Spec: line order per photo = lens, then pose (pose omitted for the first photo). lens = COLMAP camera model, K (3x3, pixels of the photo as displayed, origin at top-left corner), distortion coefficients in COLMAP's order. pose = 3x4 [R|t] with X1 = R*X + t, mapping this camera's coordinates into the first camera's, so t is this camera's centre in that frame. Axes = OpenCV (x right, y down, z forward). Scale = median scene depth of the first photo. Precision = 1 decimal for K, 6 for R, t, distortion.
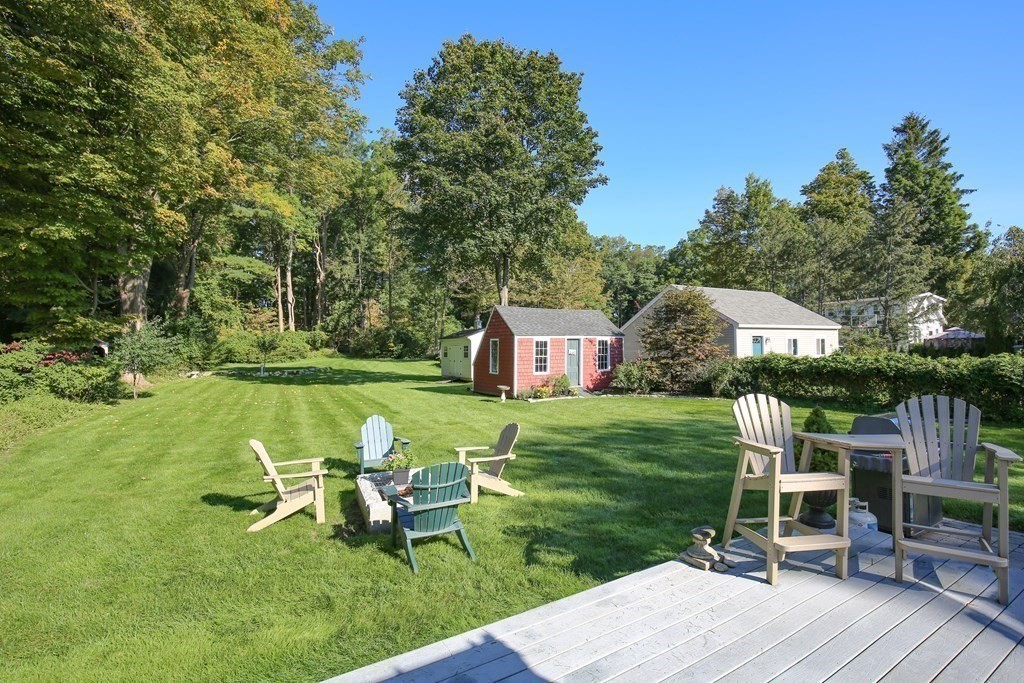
lens RADIAL K [[479.5, 0, 512.0], [0, 479.5, 341.5], [0, 0, 1]] dist [-0.000203, -0.000066]
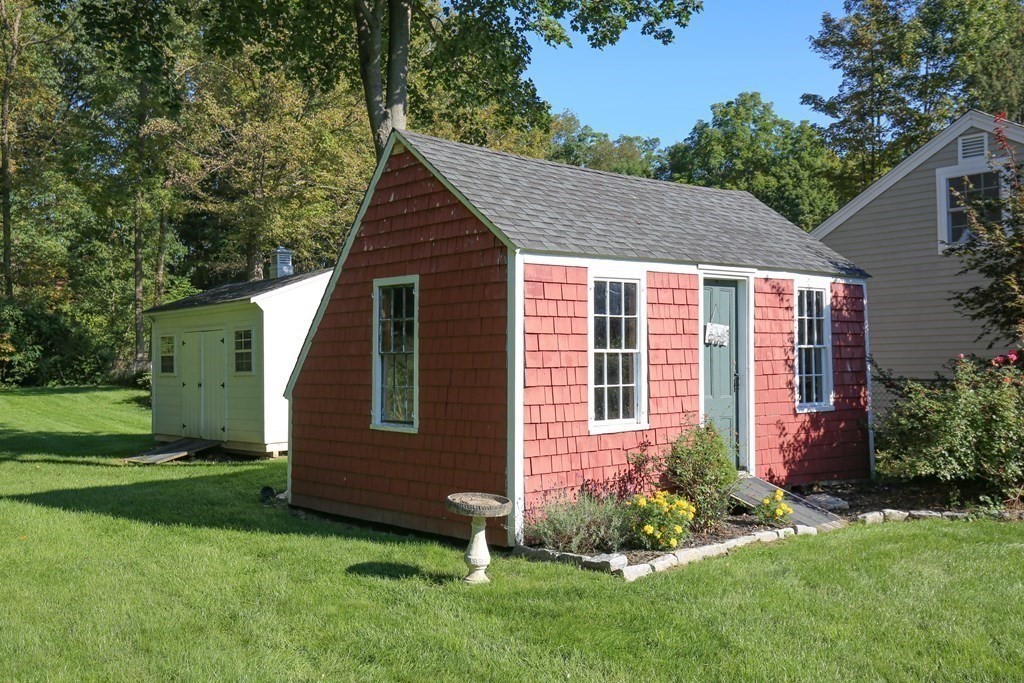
lens RADIAL K [[978.0, 0, 512.0], [0, 978.0, 341.5], [0, 0, 1]] dist [0.033967, 0.009547]
pose [[0.979676, -0.003957, 0.200545, -0.074365], [0.005671, 0.999952, -0.007974, 0.028434], [-0.200504, 0.008949, 0.979652, 0.525359]]
